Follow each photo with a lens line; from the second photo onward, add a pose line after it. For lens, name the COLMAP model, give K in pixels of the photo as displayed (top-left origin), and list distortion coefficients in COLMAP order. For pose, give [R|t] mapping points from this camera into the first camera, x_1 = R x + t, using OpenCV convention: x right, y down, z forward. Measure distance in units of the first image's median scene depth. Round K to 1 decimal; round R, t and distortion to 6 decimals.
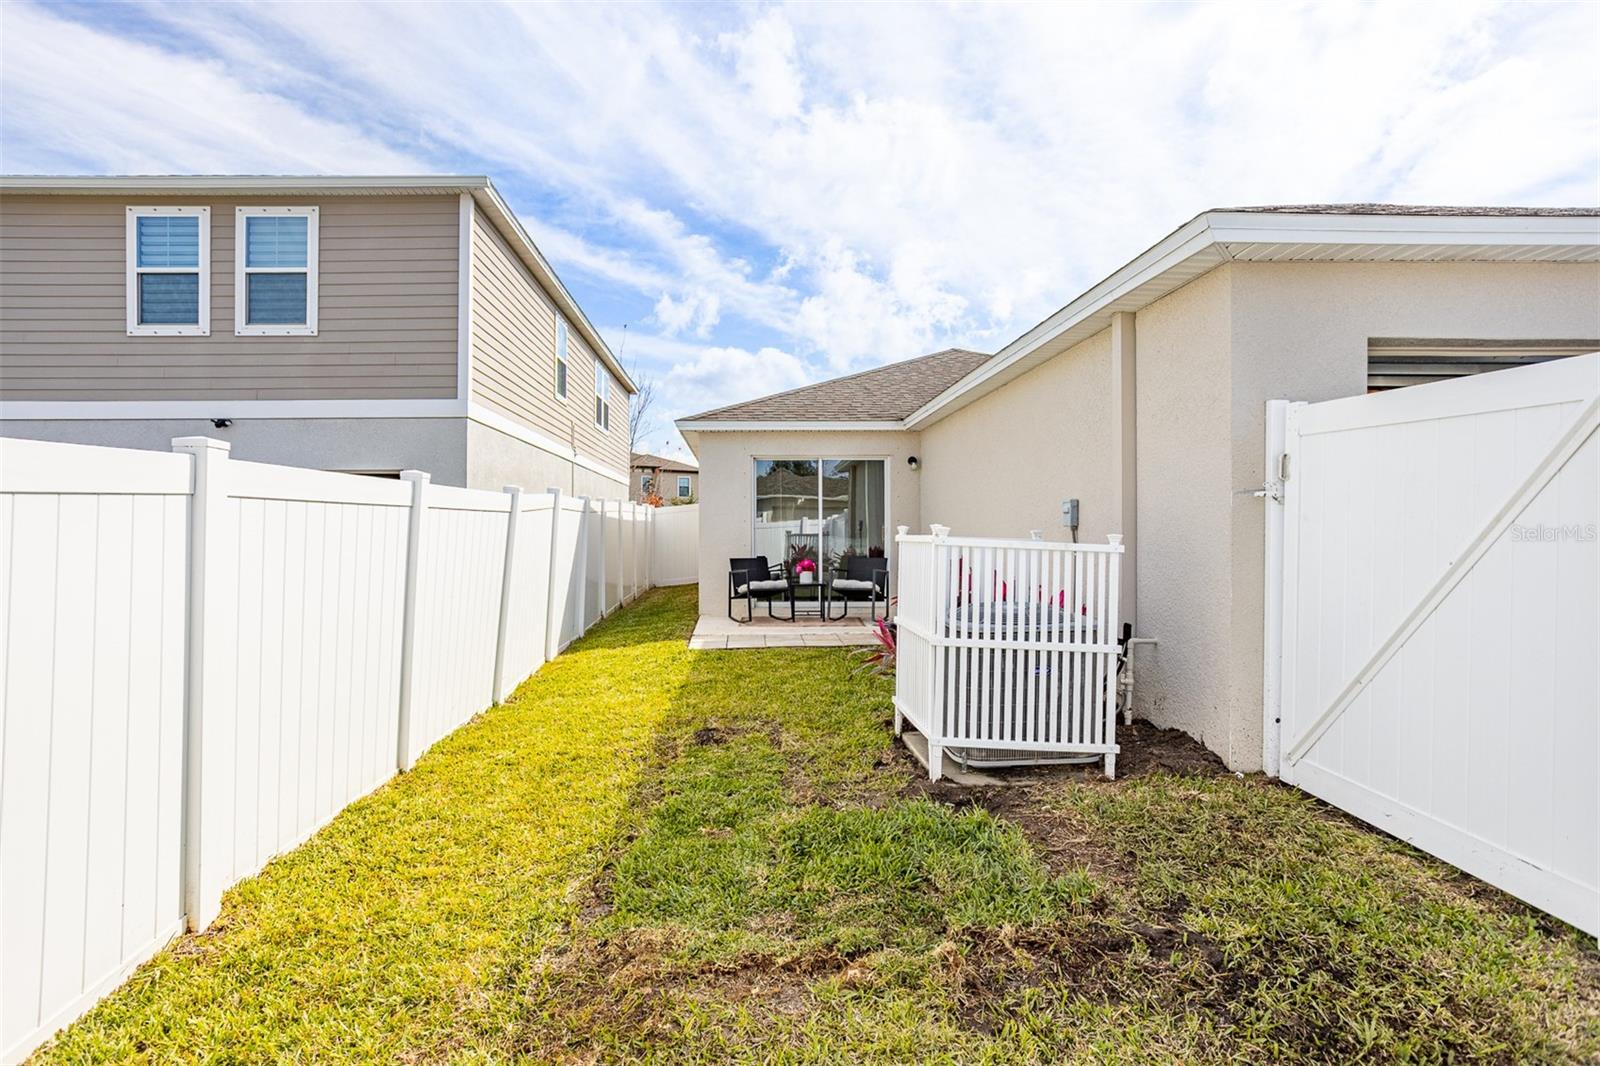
lens RADIAL K [[822.5, 0, 809.1], [0, 822.5, 536.5], [0, 0, 1]] dist [-0.056972, 0.033198]
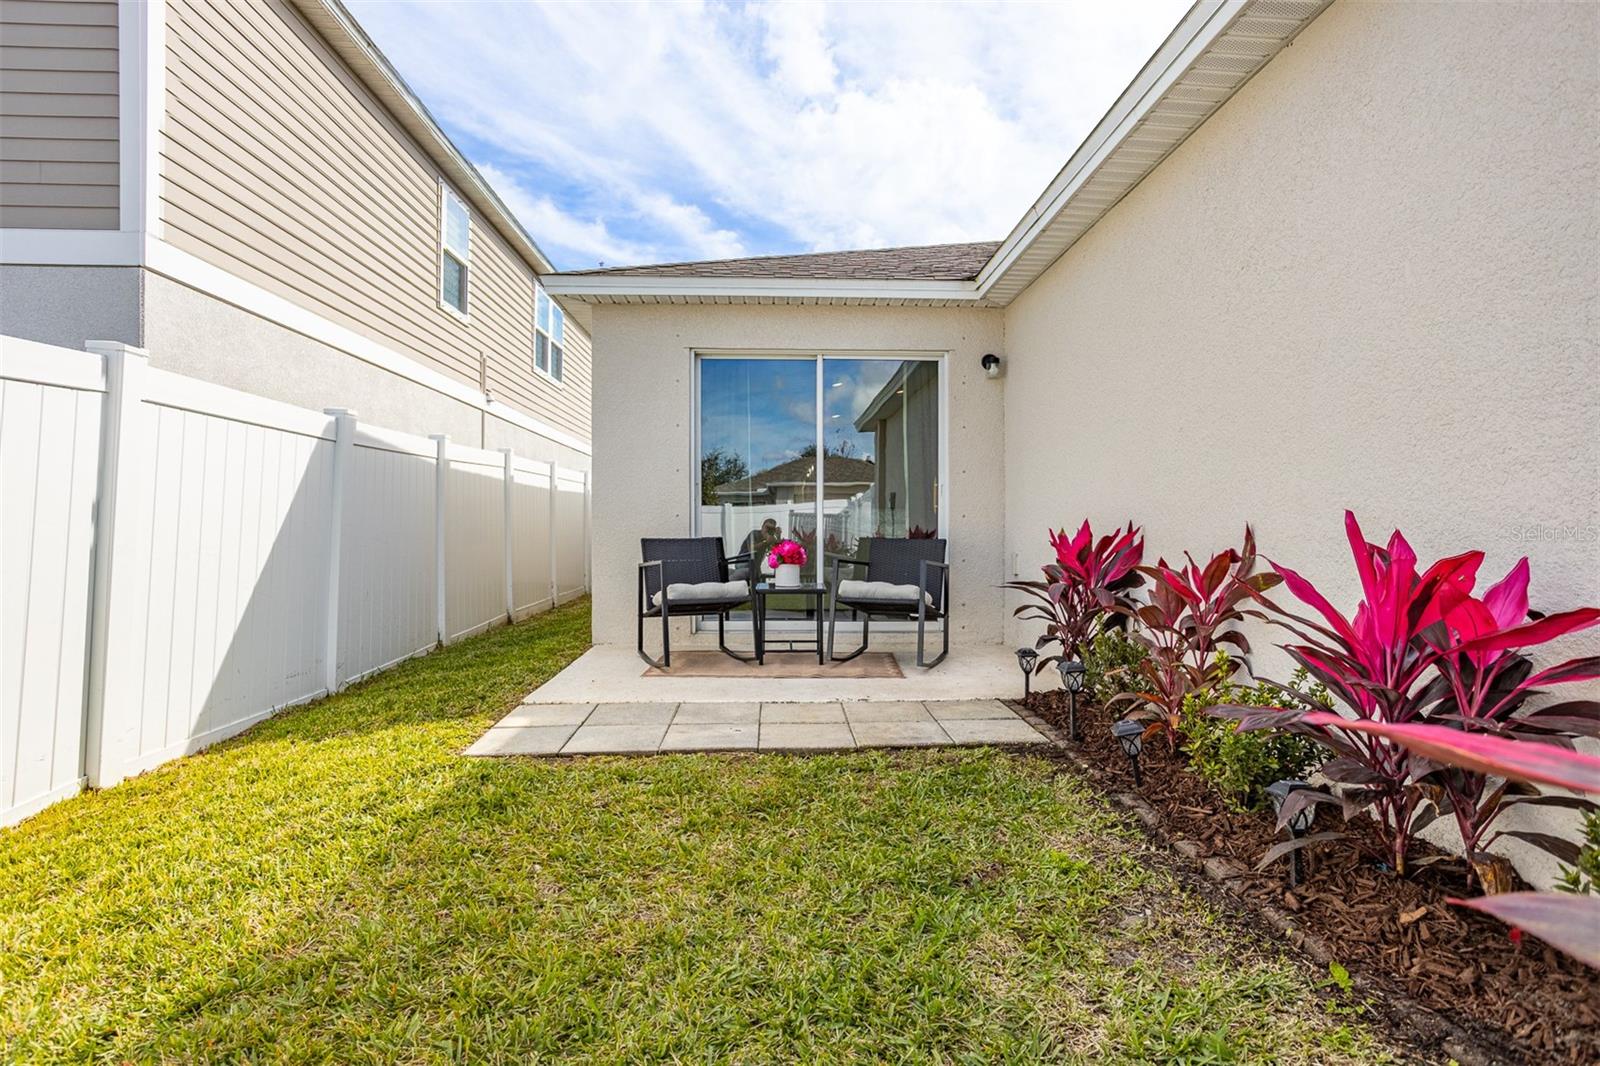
lens RADIAL K [[822.5, 0, 809.1], [0, 822.5, 536.5], [0, 0, 1]] dist [-0.056972, 0.033198]
pose [[0.999462, 0.001237, -0.032762, 0.022654], [-0.001097, 0.999990, 0.004270, 0.021138], [0.032767, -0.004232, 0.999454, 0.436027]]
